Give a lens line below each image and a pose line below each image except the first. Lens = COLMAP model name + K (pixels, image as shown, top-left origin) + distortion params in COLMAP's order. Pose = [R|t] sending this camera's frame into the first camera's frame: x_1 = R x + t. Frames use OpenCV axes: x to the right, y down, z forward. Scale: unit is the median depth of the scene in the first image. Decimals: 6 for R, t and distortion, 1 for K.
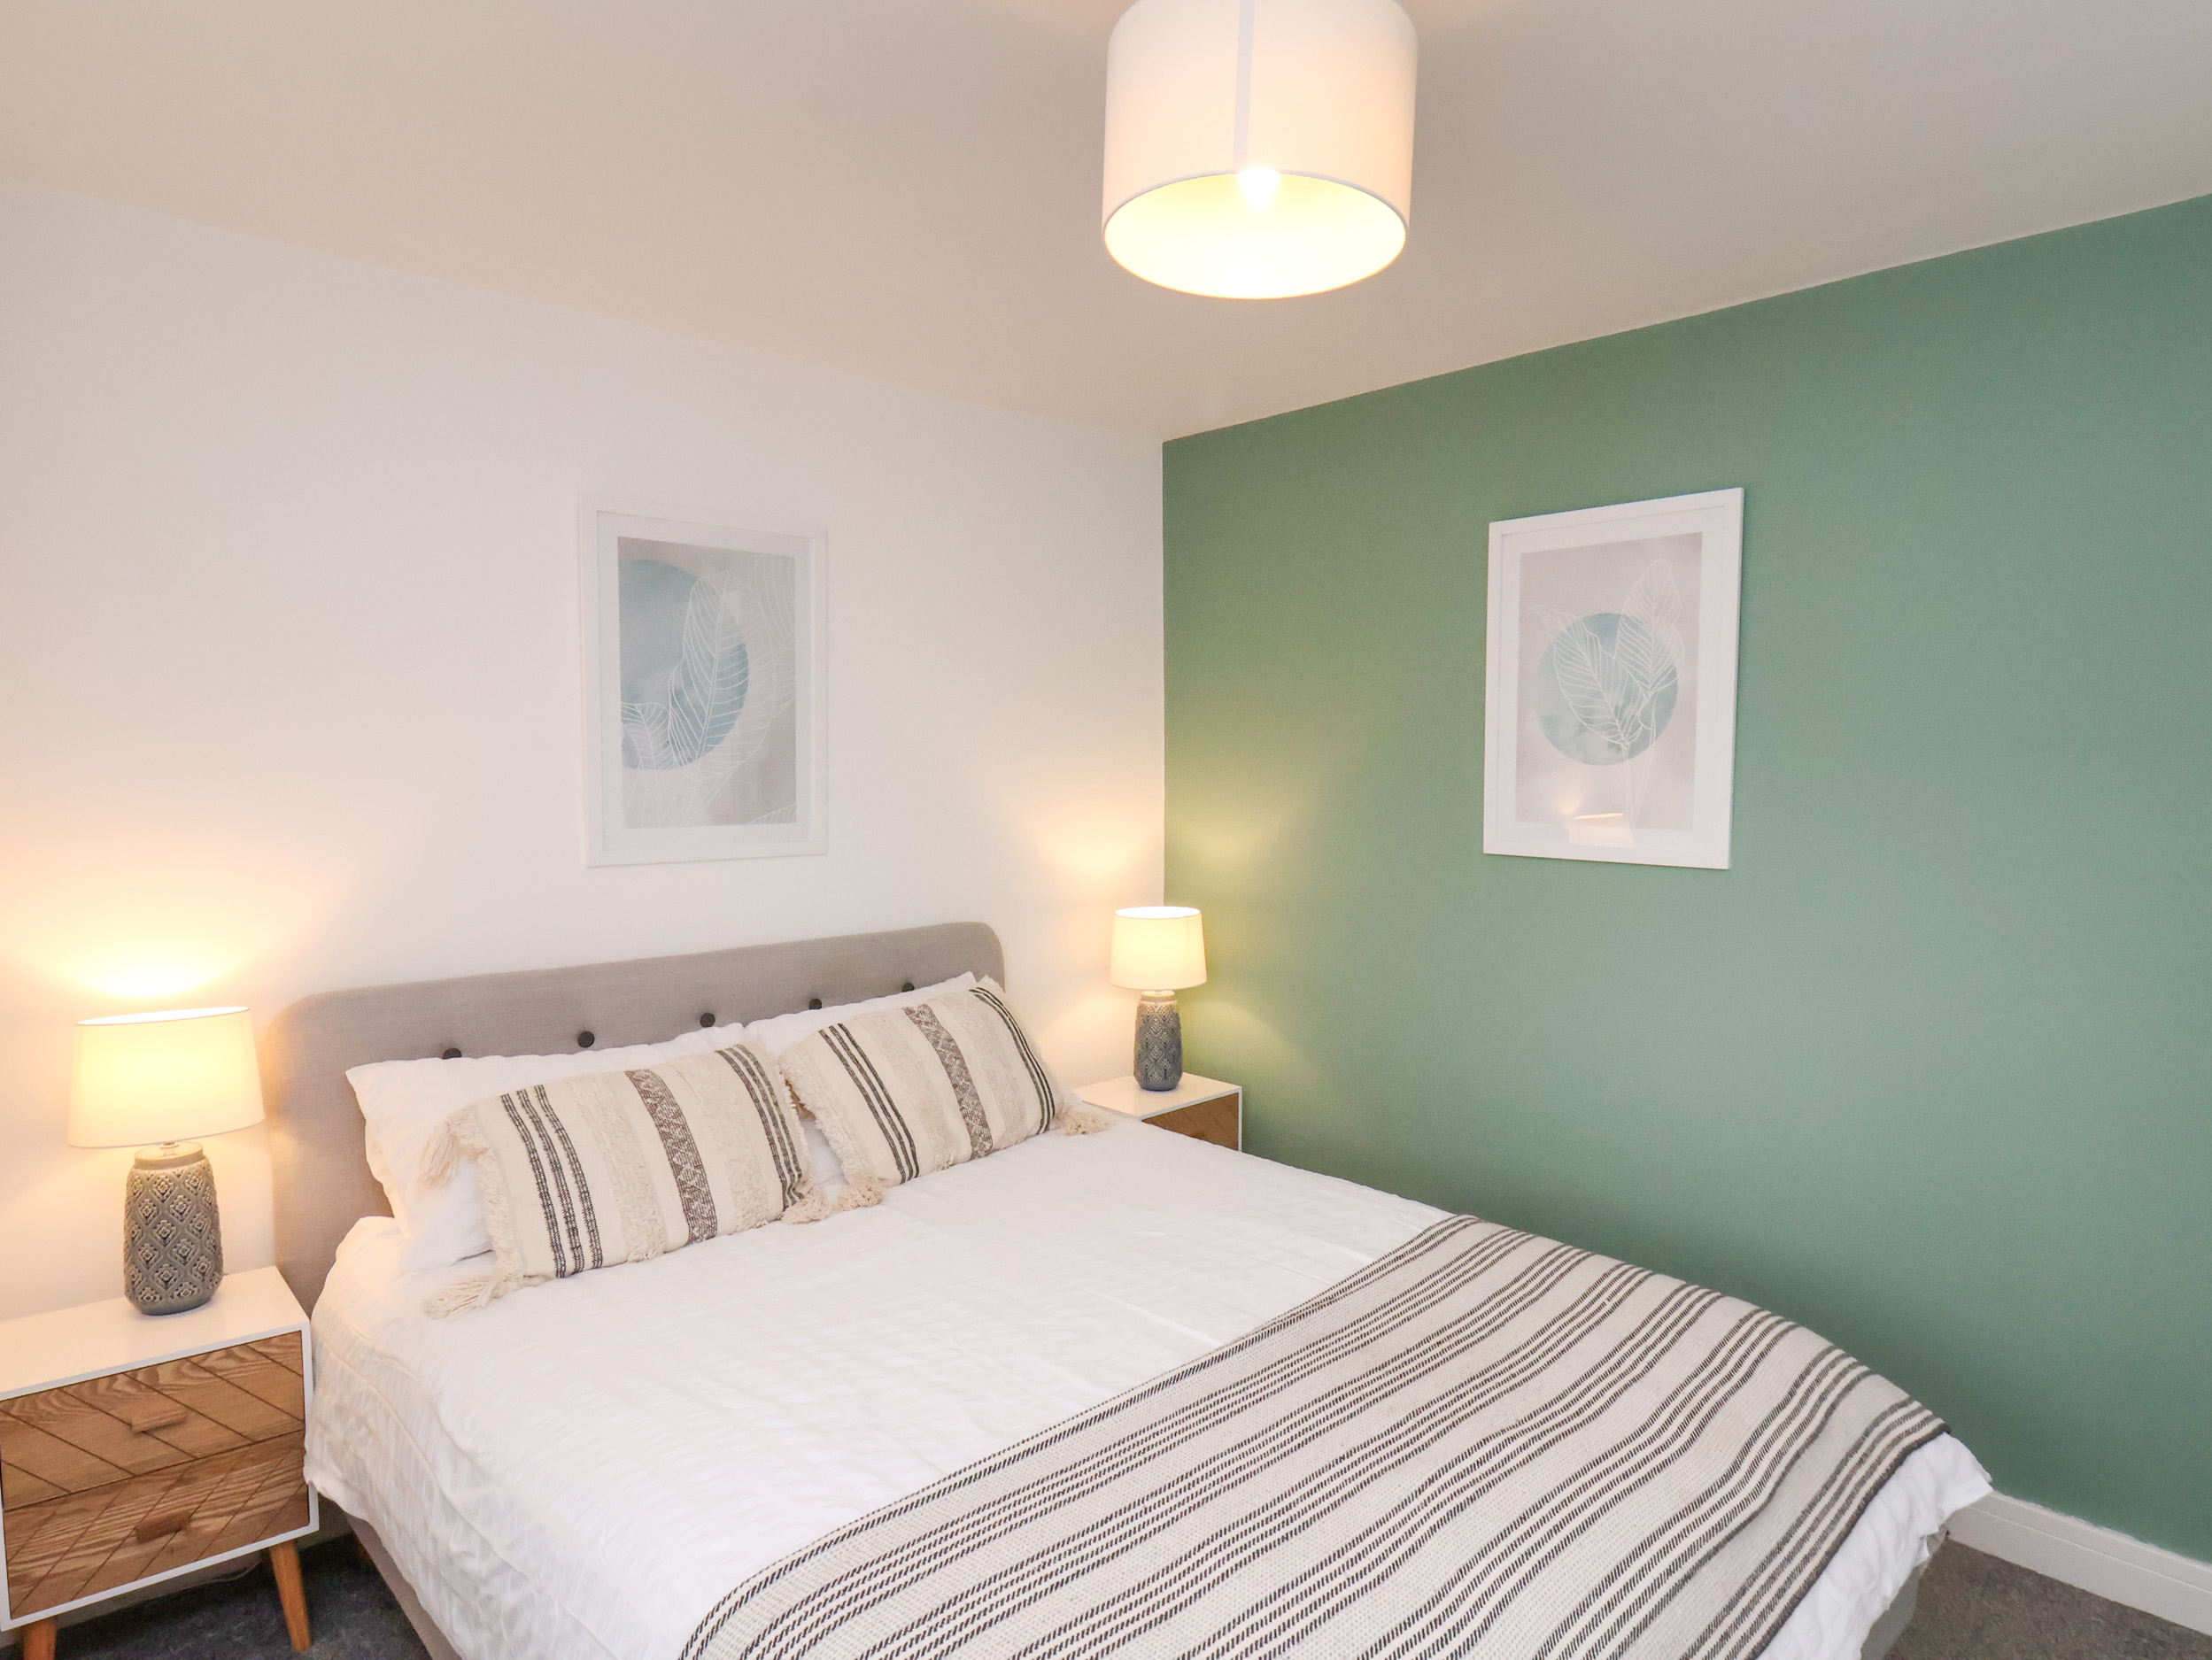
lens RADIAL K [[1299.5, 0, 1119.8], [0, 1299.5, 832.8], [0, 0, 1]] dist [0.001599, -0.013194]
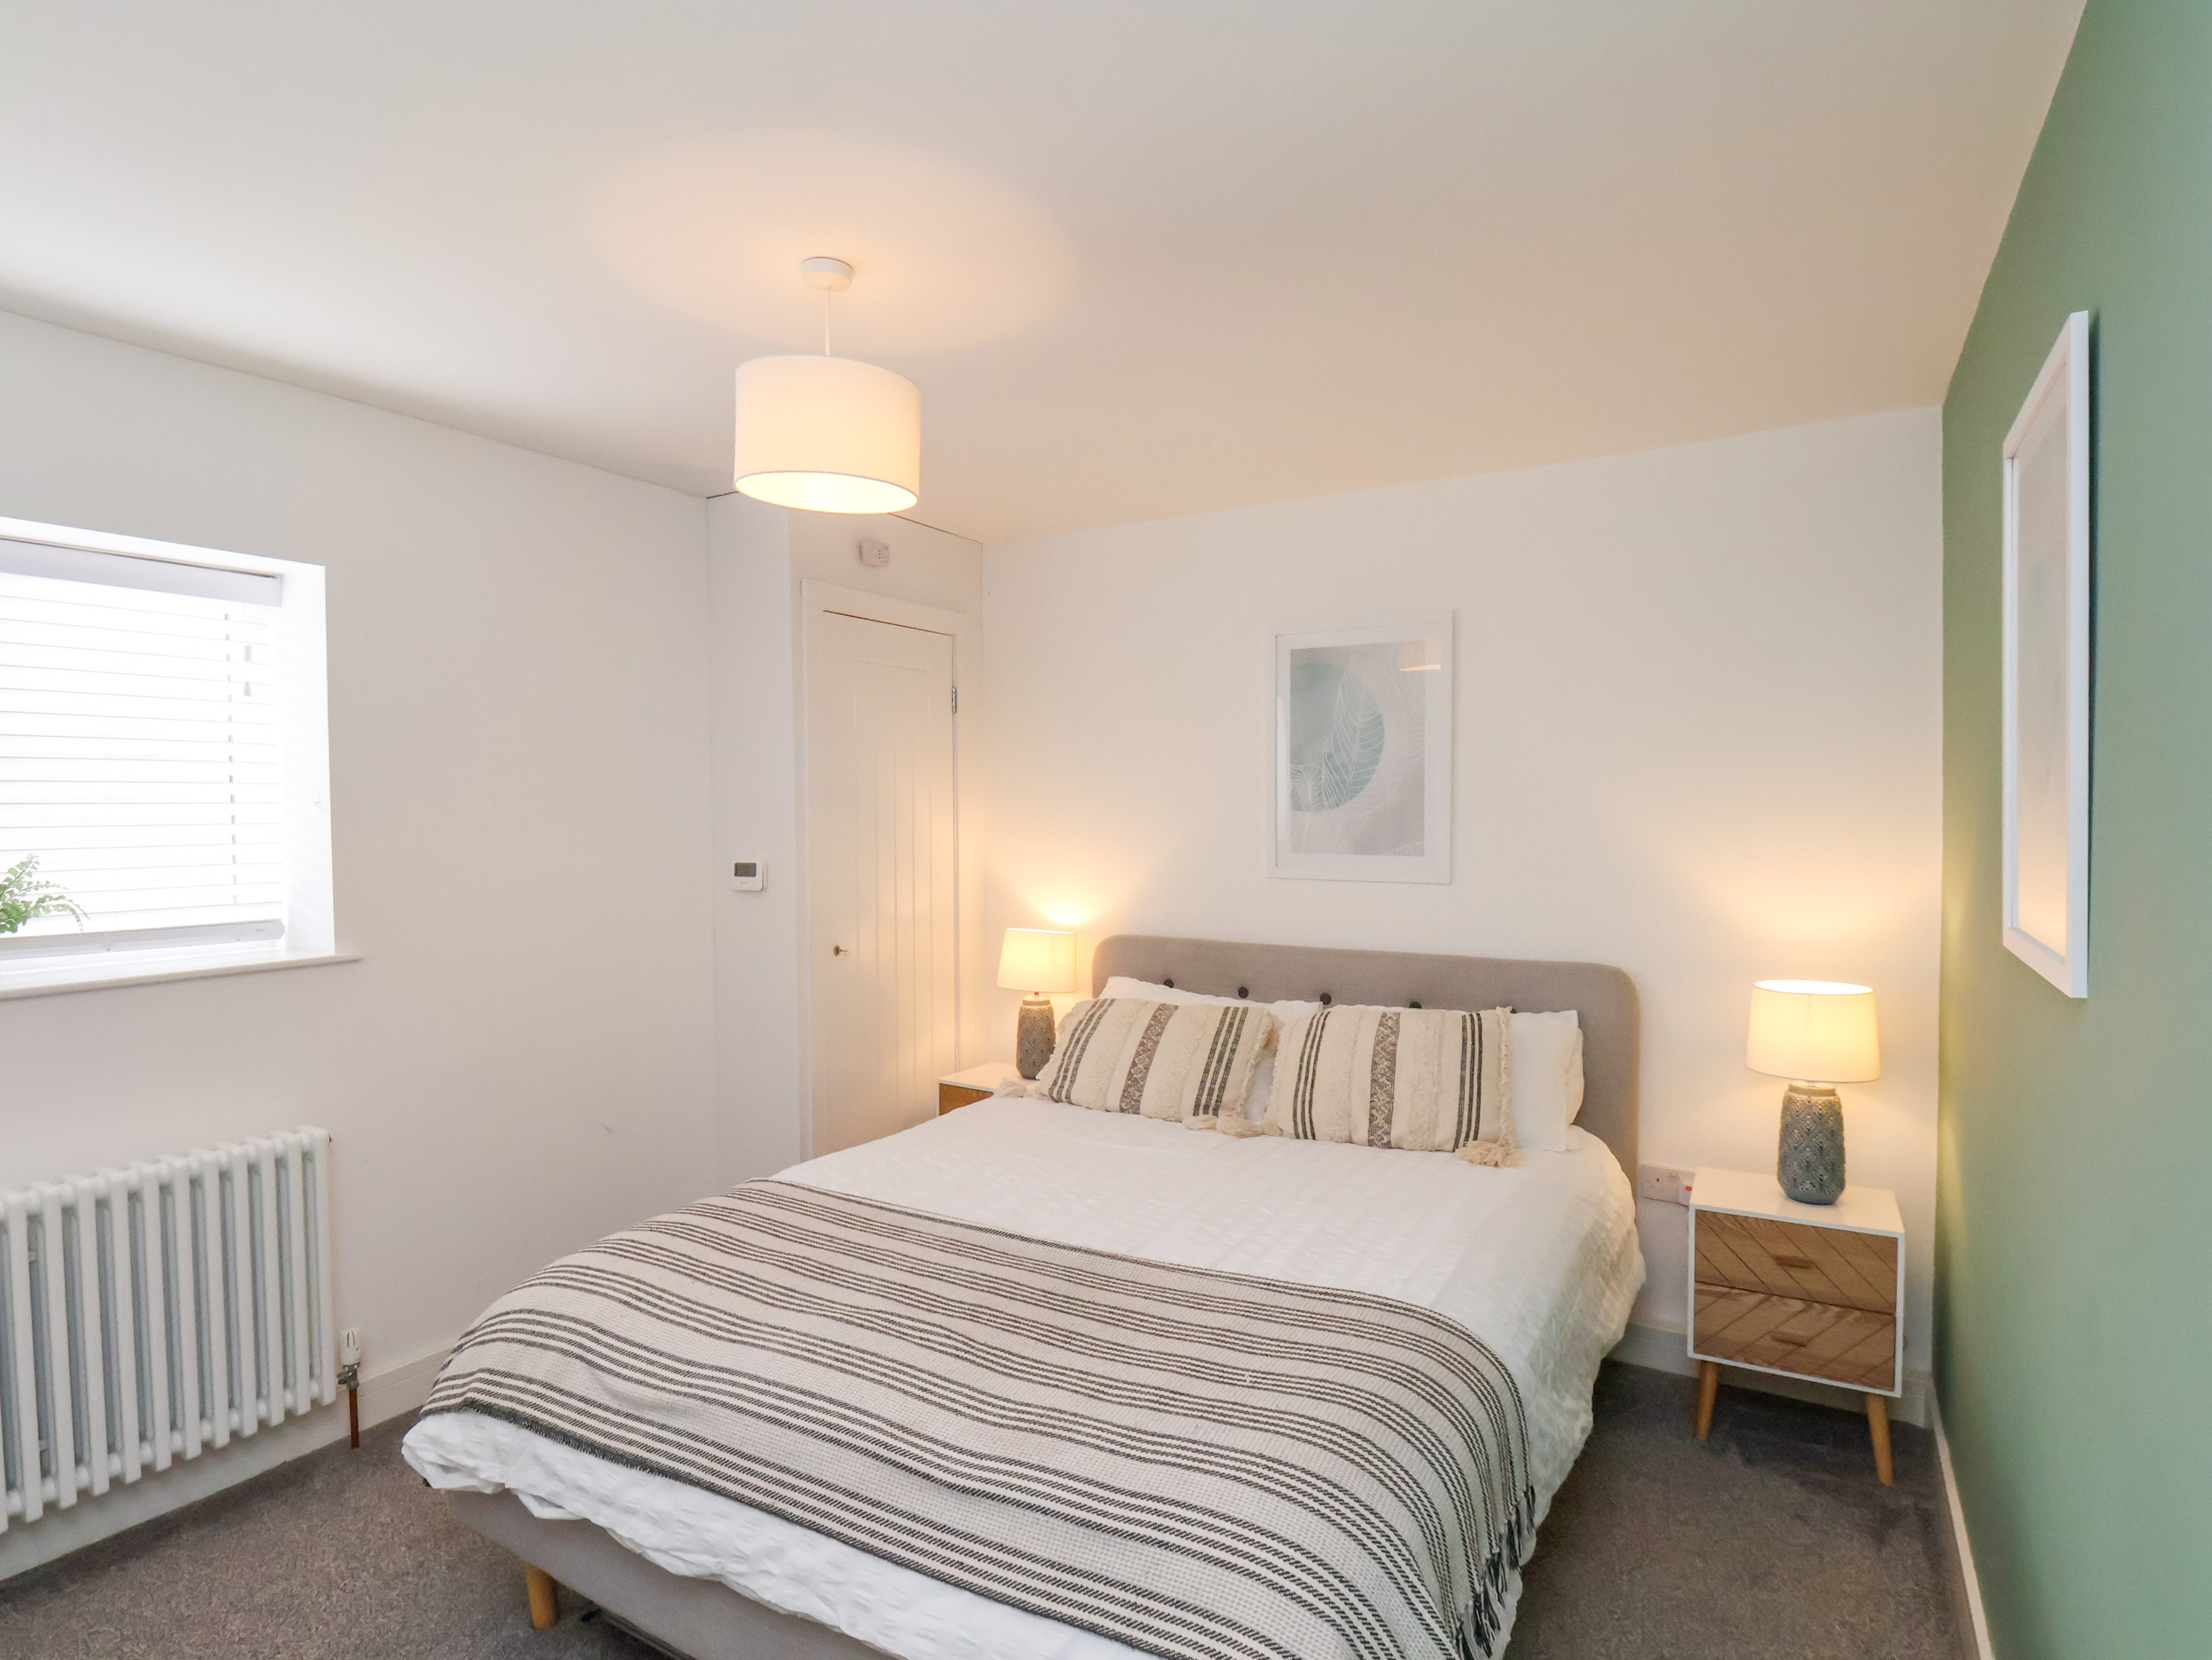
lens RADIAL K [[1149.9, 0, 1092.8], [0, 1149.9, 836.5], [0, 0, 1]] dist [-0.001542, -0.011920]
pose [[0.282816, 0.024720, -0.958856, 0.770067], [-0.060058, 0.998163, 0.008019, -0.018392], [0.957292, 0.055319, 0.283781, 0.437417]]
